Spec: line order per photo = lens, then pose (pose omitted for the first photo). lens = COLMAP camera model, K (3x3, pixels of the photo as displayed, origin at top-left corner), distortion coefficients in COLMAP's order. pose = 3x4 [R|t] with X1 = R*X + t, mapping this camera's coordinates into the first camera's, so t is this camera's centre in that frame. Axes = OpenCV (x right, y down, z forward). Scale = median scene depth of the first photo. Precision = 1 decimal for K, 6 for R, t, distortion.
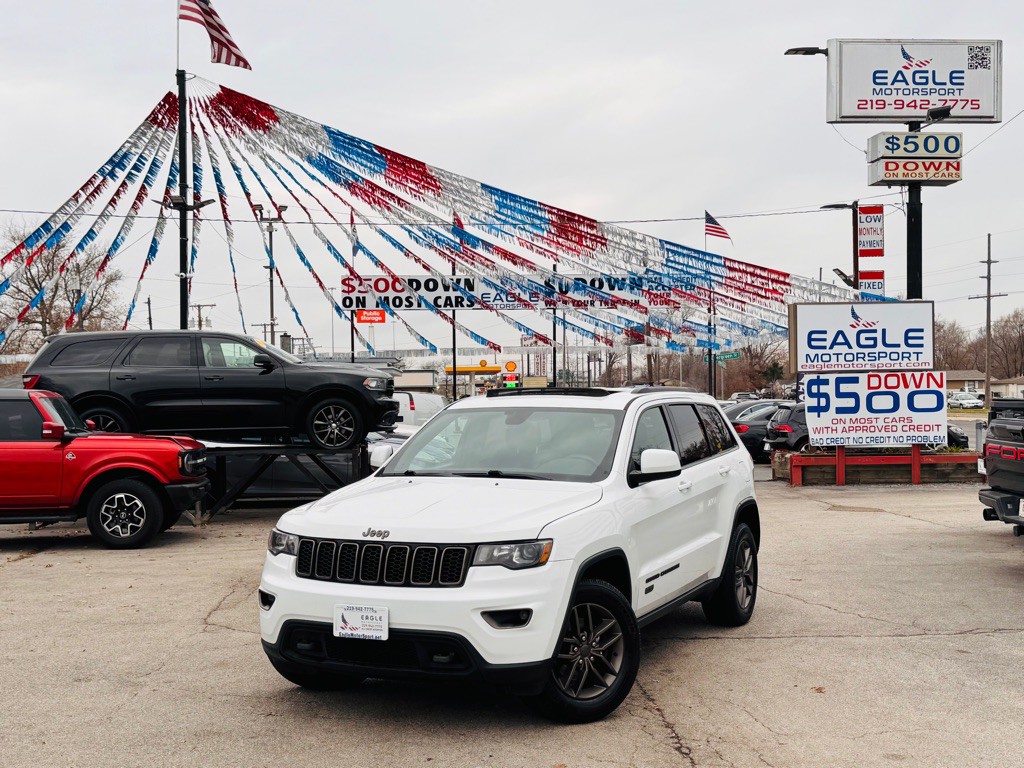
lens RADIAL K [[1291.1, 0, 521.3], [0, 1291.1, 388.0], [0, 0, 1]] dist [0.212588, -0.472097]
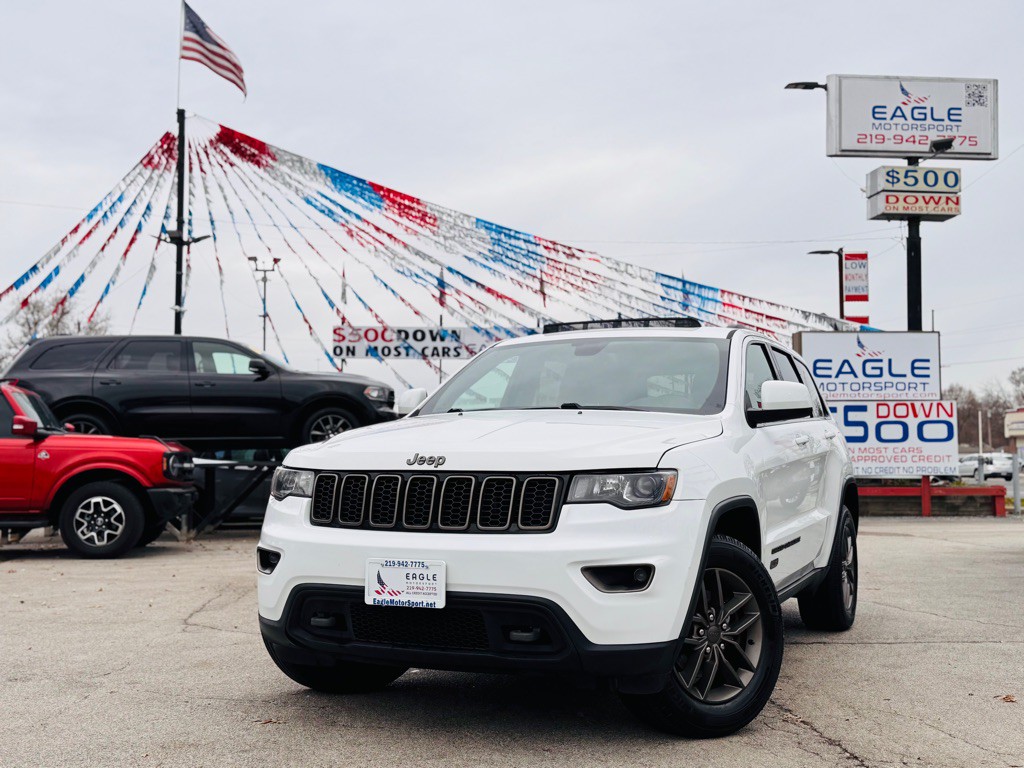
lens RADIAL K [[1188.6, 0, 512.0], [0, 1188.6, 384.0], [0, 0, 1]] dist [0.205452, -0.463349]
pose [[0.999786, 0.011978, 0.016838, -0.022202], [-0.010948, 0.998140, -0.059973, 0.031601], [-0.017525, 0.059776, 0.998058, 0.100710]]
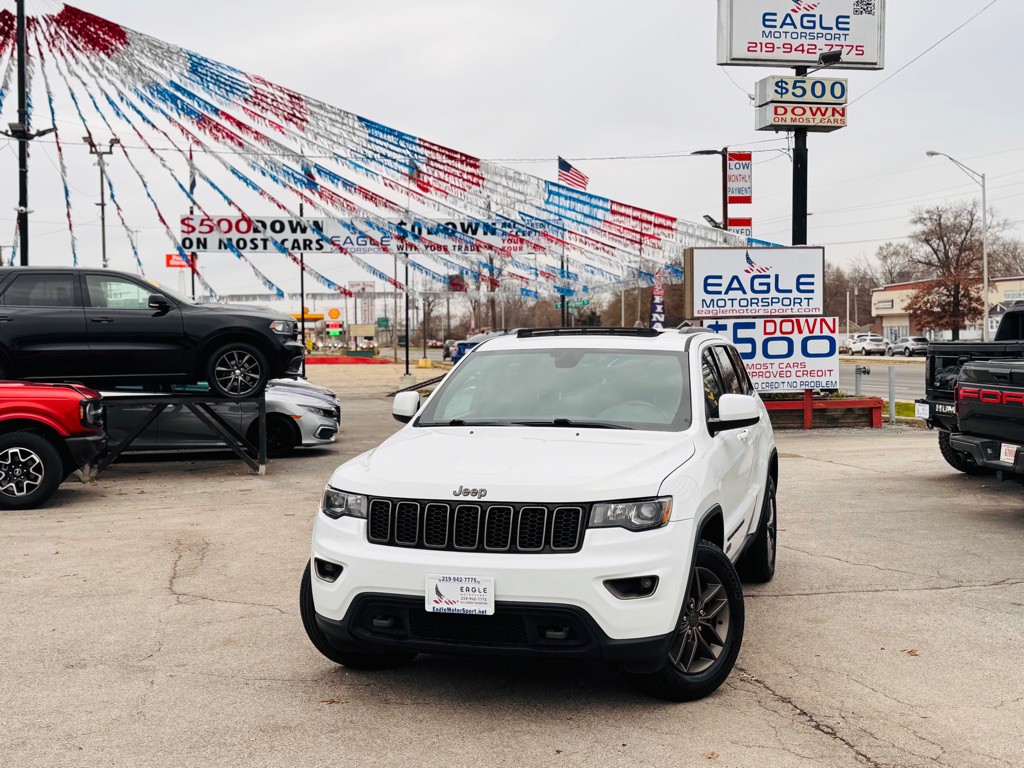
lens RADIAL K [[1290.1, 0, 515.8], [0, 1290.1, 377.8], [0, 0, 1]] dist [0.208106, -0.432856]
pose [[0.990375, -0.003126, 0.138377, -0.058271], [-0.001295, 0.999492, 0.031848, 0.002354], [-0.138406, -0.031720, 0.989867, 0.041680]]
